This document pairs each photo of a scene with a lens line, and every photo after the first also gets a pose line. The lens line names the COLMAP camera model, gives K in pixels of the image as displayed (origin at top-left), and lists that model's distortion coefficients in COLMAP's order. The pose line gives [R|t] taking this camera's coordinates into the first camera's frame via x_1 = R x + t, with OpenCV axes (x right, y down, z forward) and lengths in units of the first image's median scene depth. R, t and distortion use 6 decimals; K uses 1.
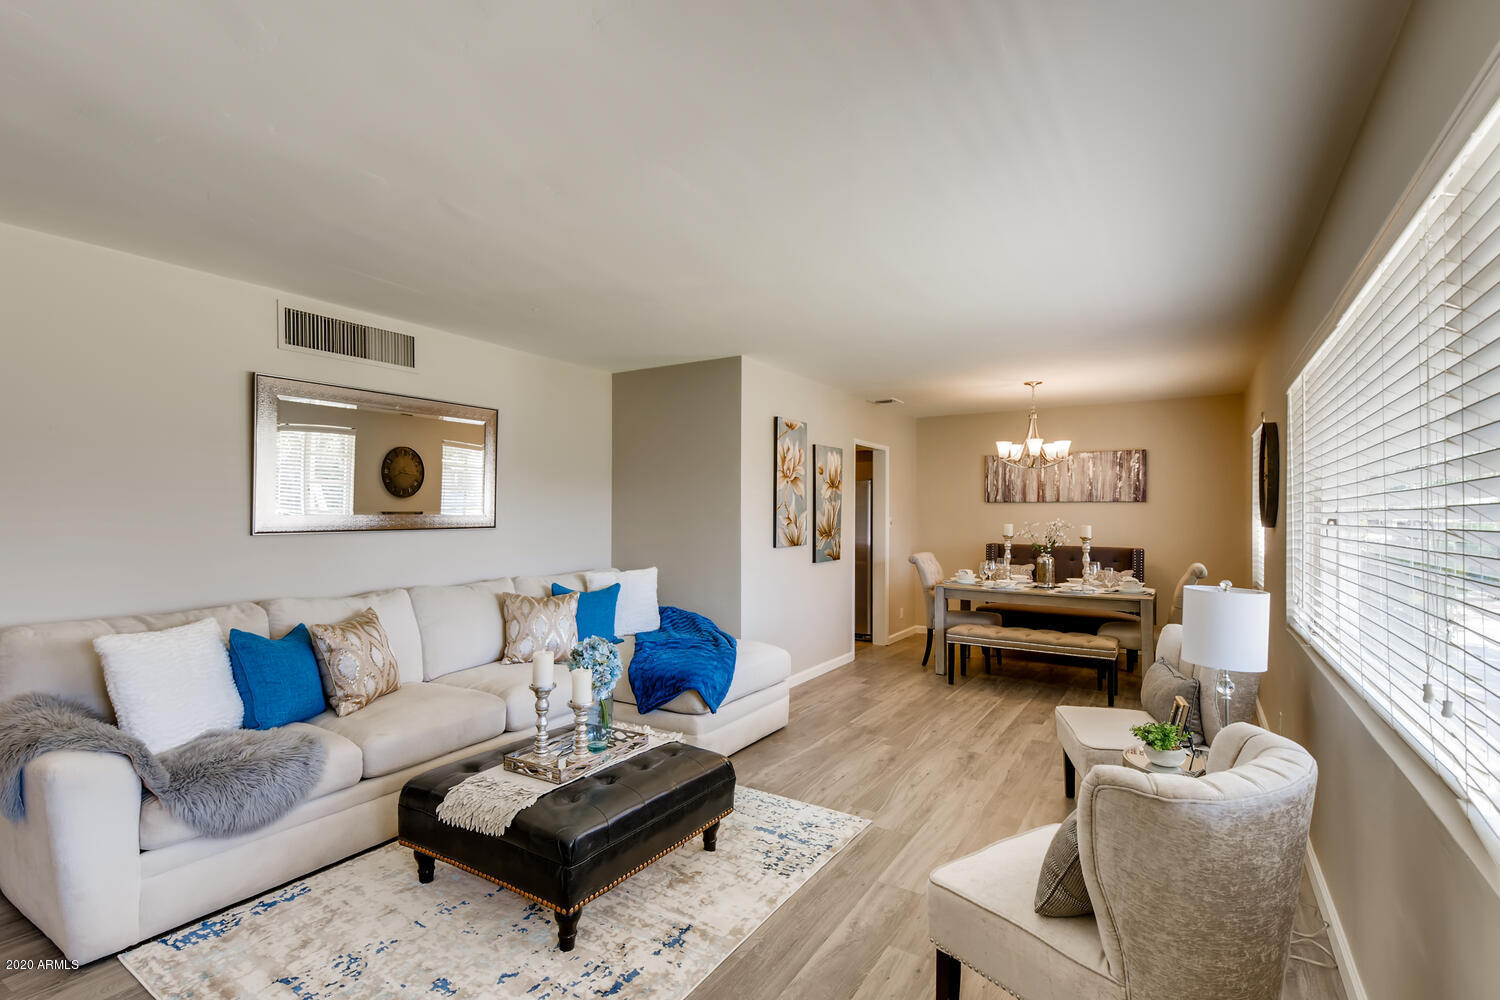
lens RADIAL K [[700.6, 0, 747.6], [0, 700.6, 513.6], [0, 0, 1]] dist [0.027161, -0.001269]
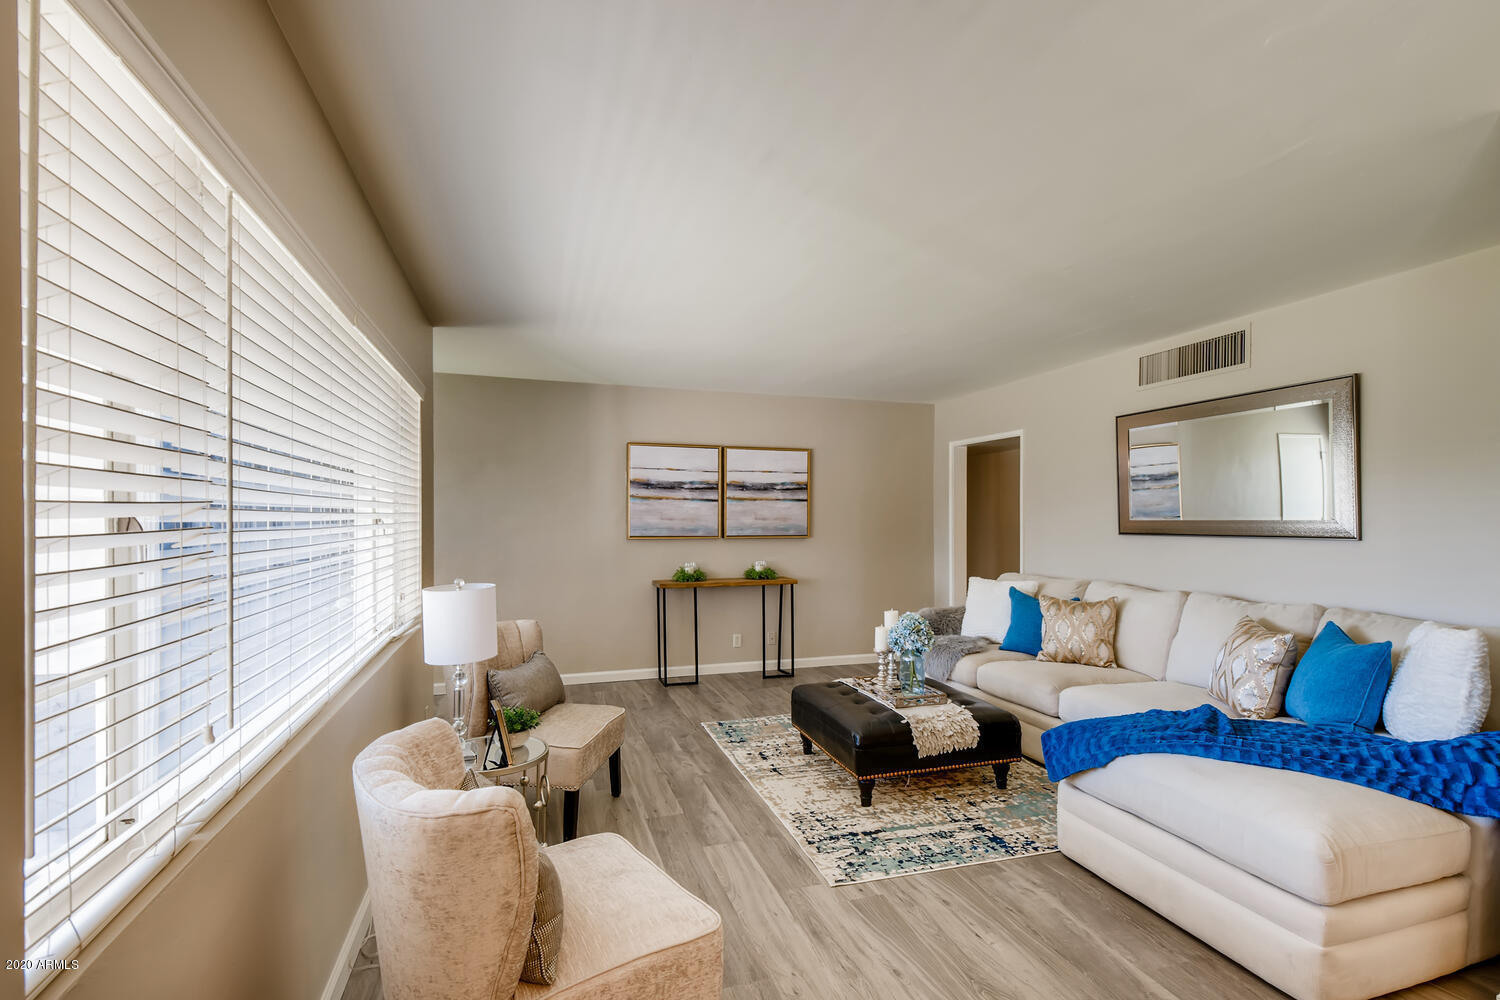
lens RADIAL K [[688.6, 0, 758.2], [0, 688.6, 511.9], [0, 0, 1]] dist [0.011776, -0.000915]
pose [[-0.633237, -0.009270, -0.773902, 0.809930], [-0.001788, 0.999943, -0.010514, 0.001618], [0.773956, -0.005274, -0.633218, 1.354371]]
